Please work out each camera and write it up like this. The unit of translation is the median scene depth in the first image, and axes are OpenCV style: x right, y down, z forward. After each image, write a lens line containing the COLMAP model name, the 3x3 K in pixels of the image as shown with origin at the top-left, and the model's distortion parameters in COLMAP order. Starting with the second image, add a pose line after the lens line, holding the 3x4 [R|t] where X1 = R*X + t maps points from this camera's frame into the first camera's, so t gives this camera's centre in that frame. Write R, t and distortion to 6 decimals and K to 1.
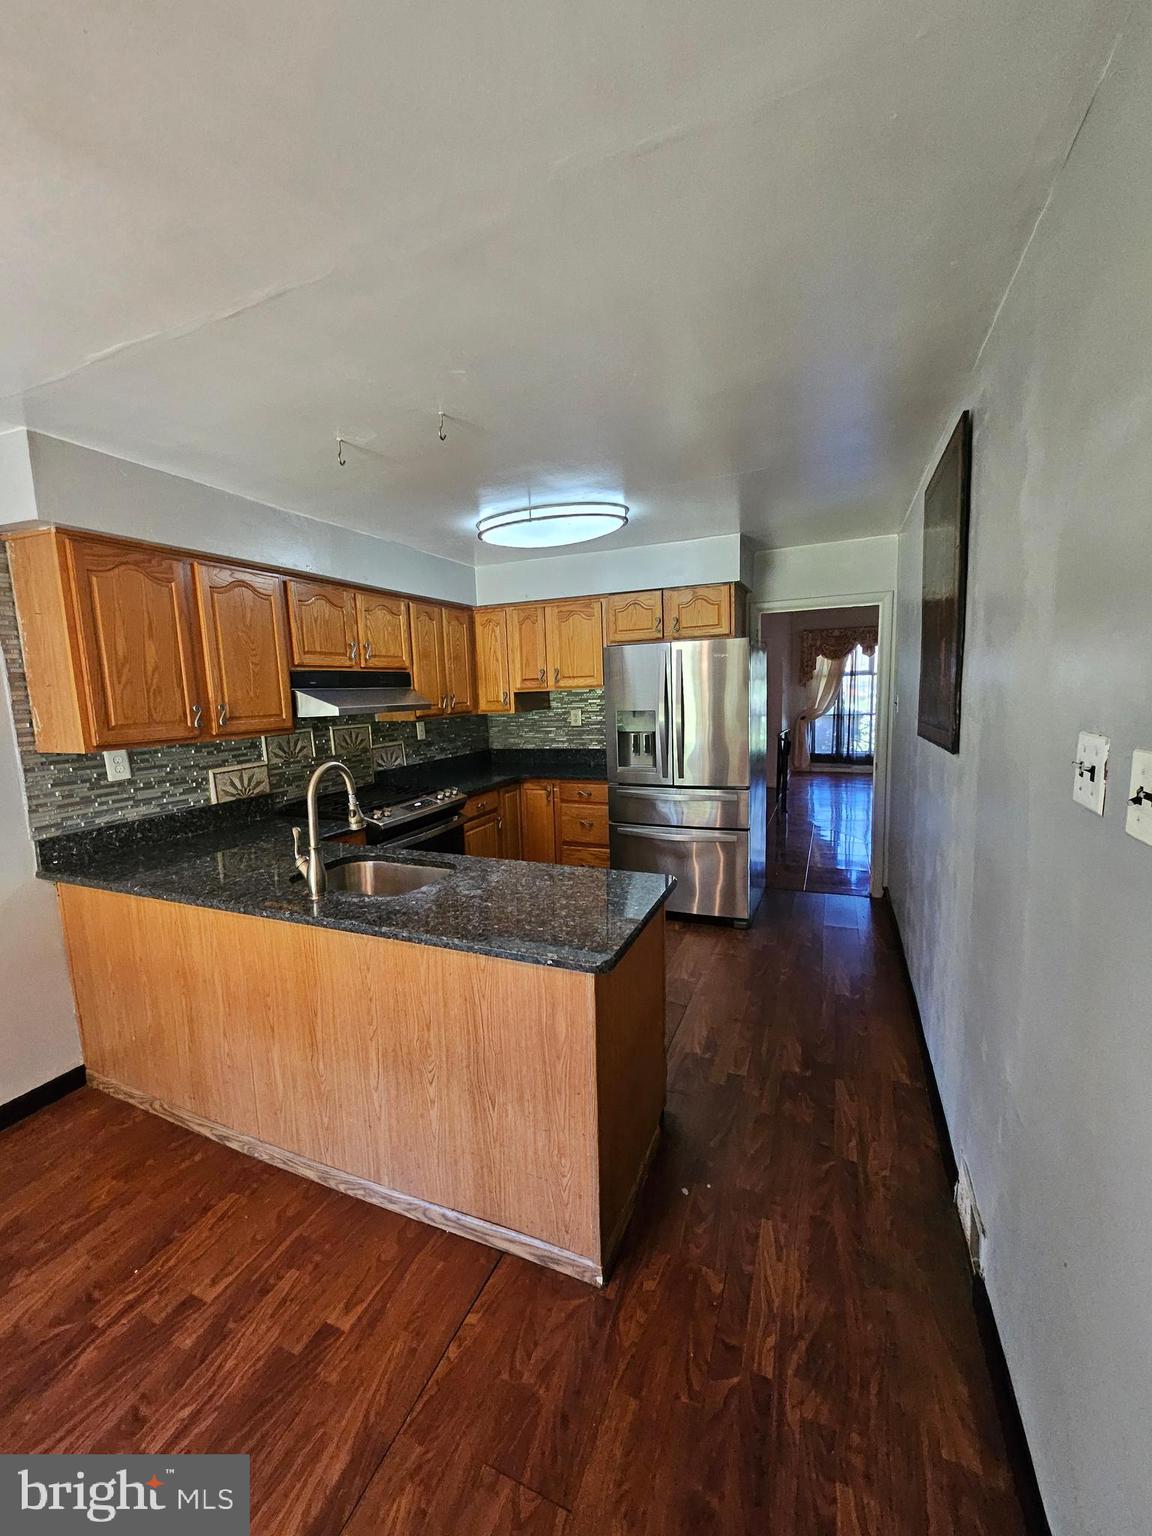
lens RADIAL K [[594.0, 0, 569.5], [0, 594.0, 770.2], [0, 0, 1]] dist [-0.000934, -0.000616]
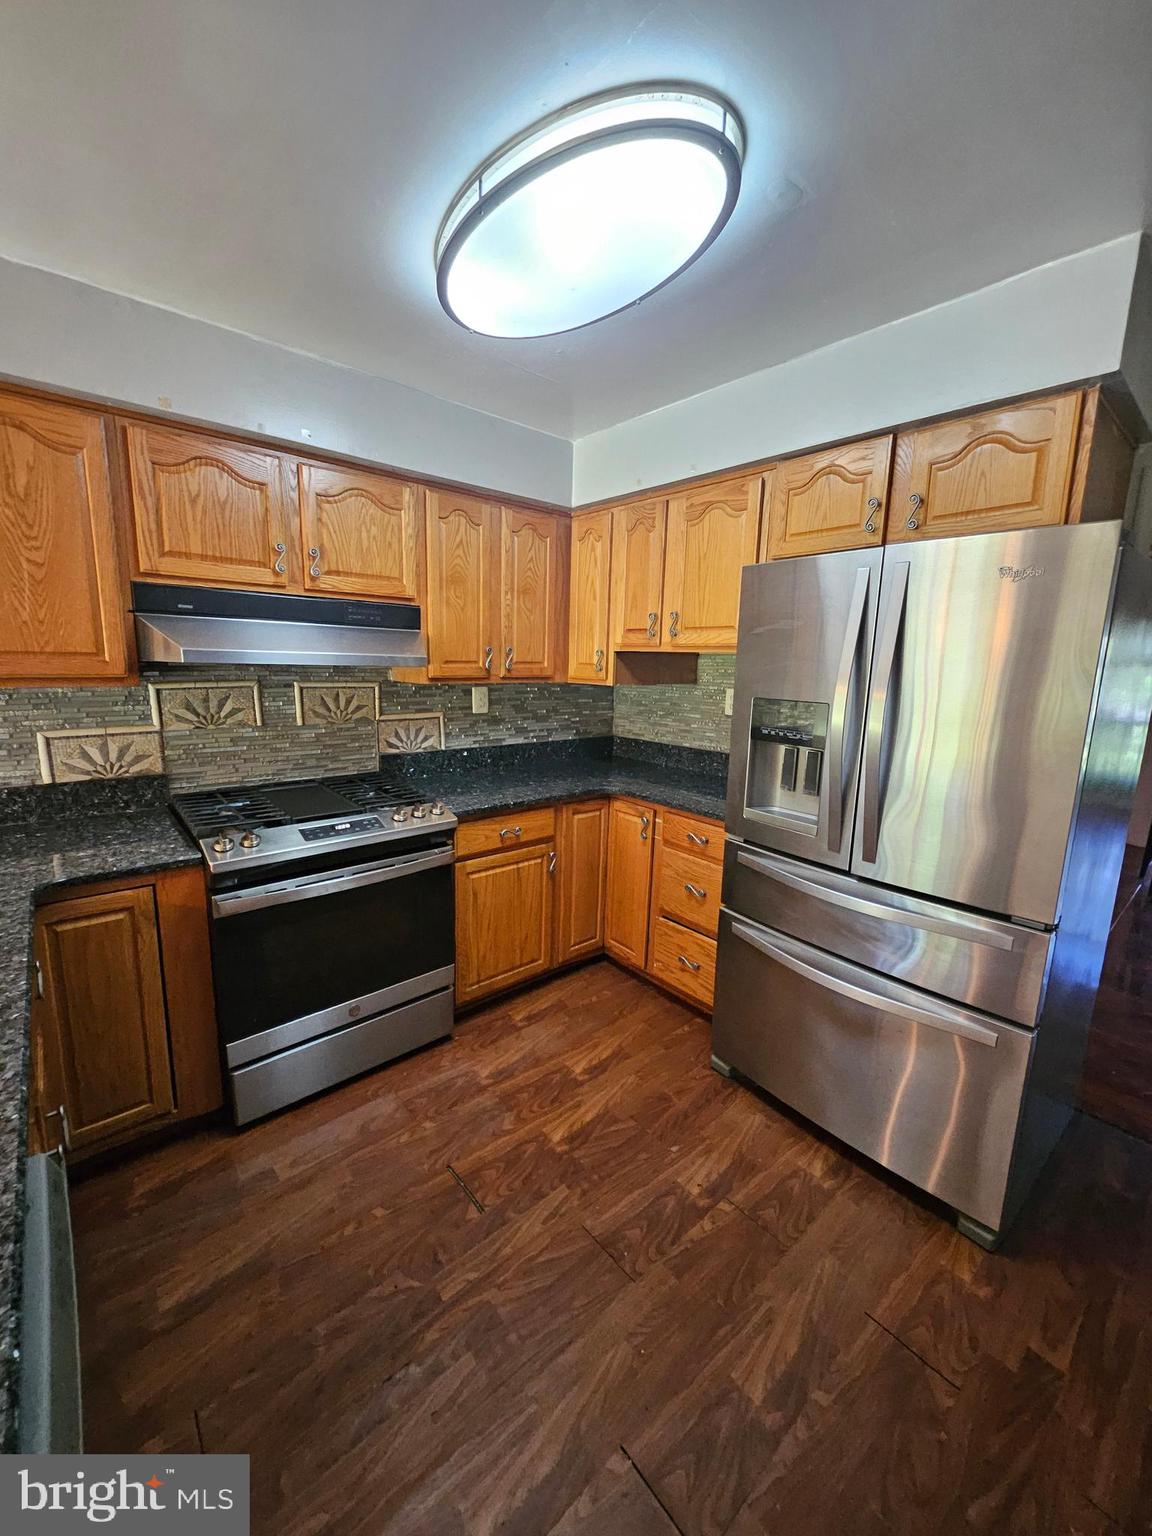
lens RADIAL K [[594.0, 0, 575.3], [0, 594.0, 764.3], [0, 0, 1]] dist [-0.000934, -0.000616]
pose [[0.899867, 0.134189, -0.415009, 0.201957], [-0.116938, 0.990888, 0.066835, -0.075486], [0.420196, -0.011612, 0.907359, 0.624526]]
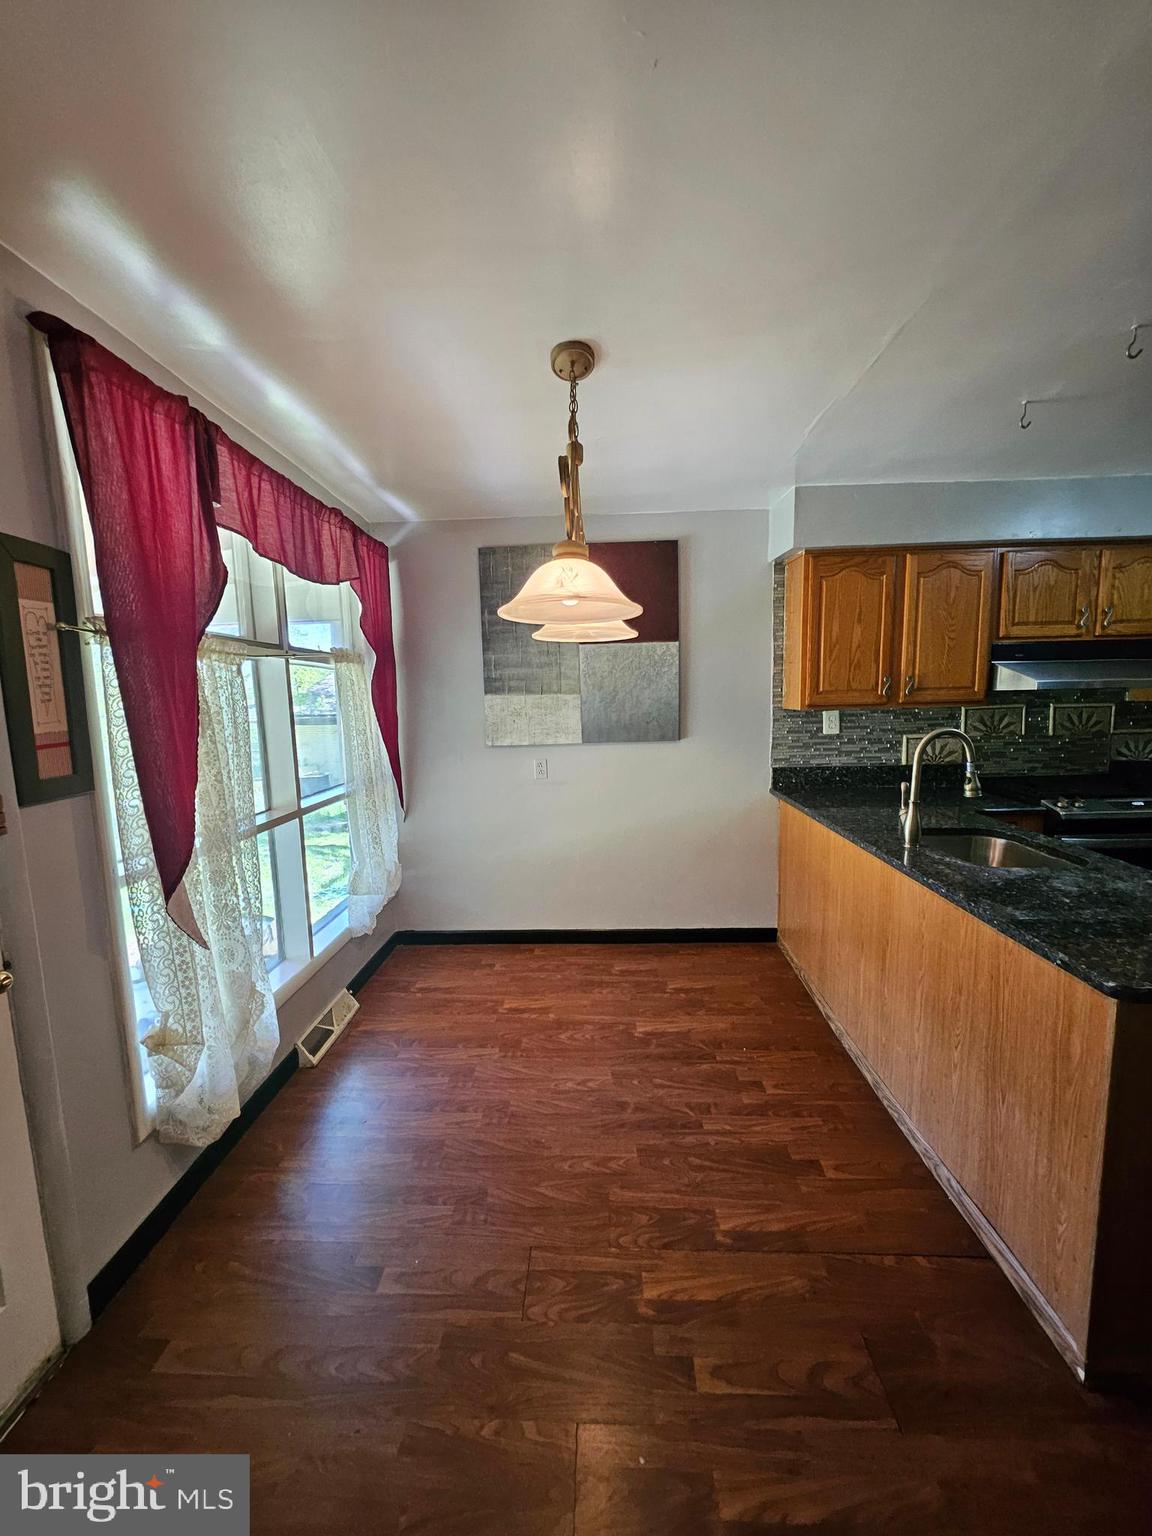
lens RADIAL K [[594.0, 0, 584.8], [0, 594.0, 769.0], [0, 0, 1]] dist [-0.000934, -0.000616]
pose [[0.368169, 0.142526, -0.918770, 0.220024], [-0.115121, 0.987565, 0.107067, 0.012654], [0.922604, 0.066351, 0.379998, -0.000471]]
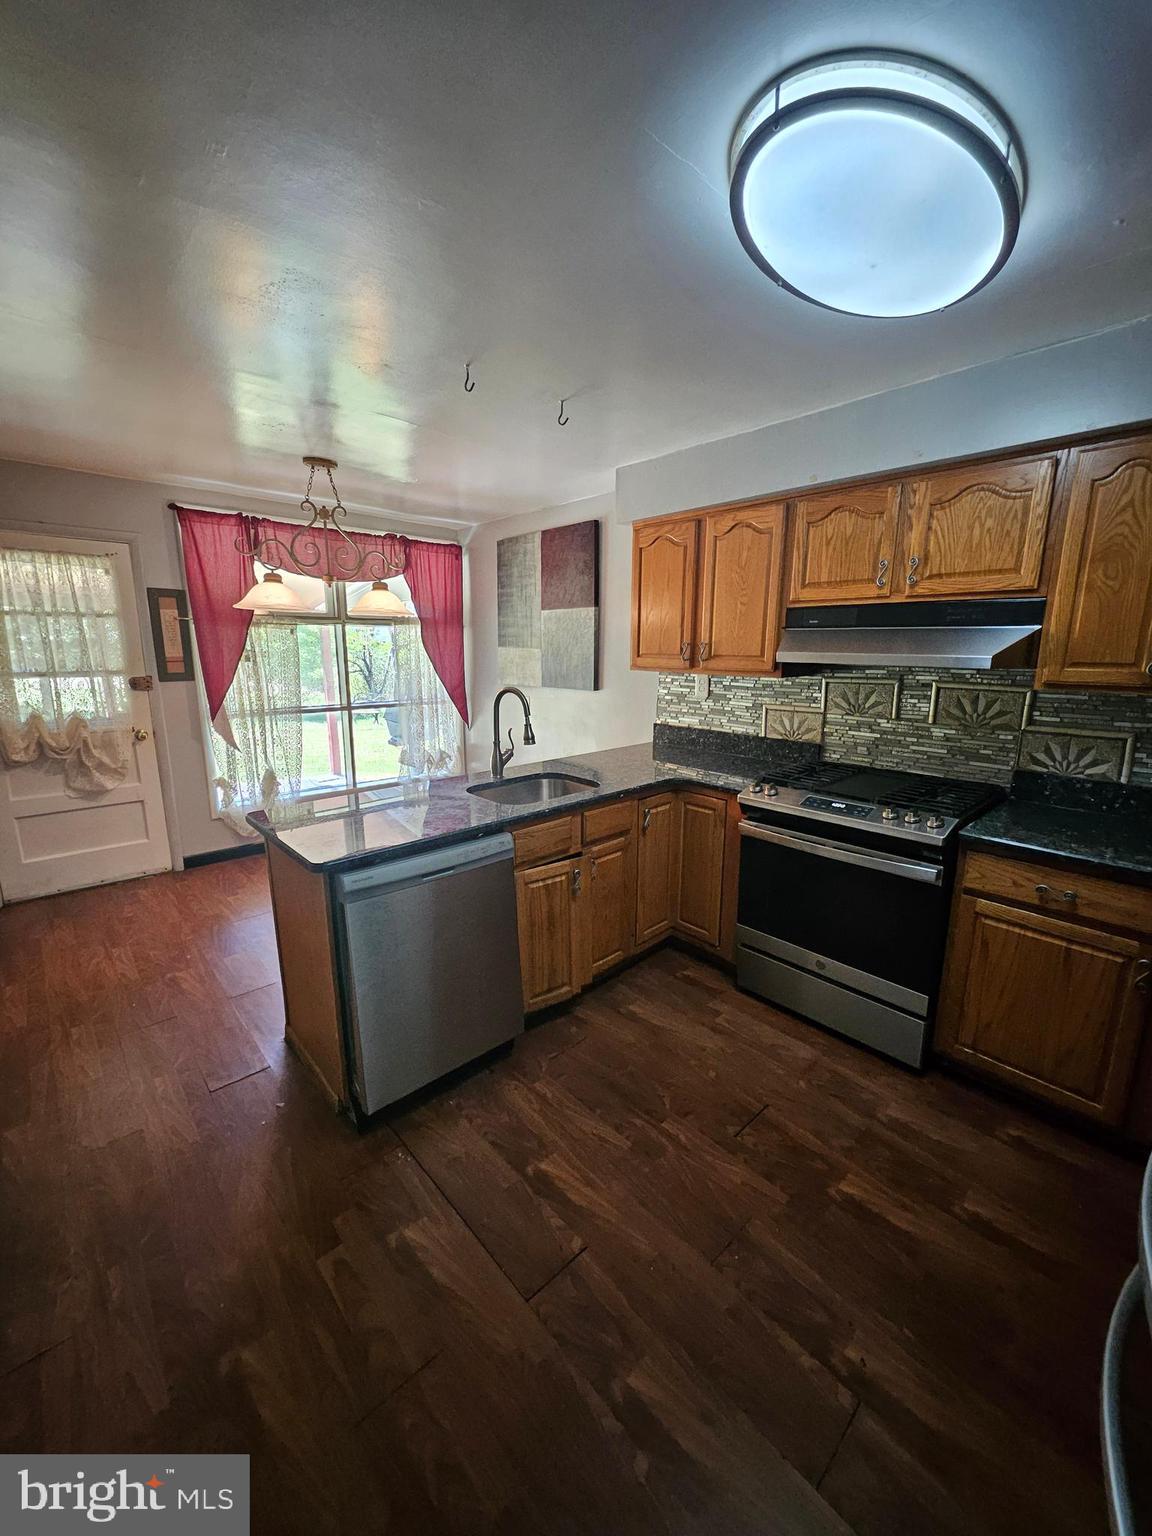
lens RADIAL K [[594.0, 0, 584.1], [0, 594.0, 766.7], [0, 0, 1]] dist [-0.000934, -0.000616]
pose [[-0.392926, 0.218919, -0.893132, 0.489615], [-0.116987, 0.951457, 0.284682, -0.154980], [0.912098, 0.216344, -0.348241, 1.055980]]
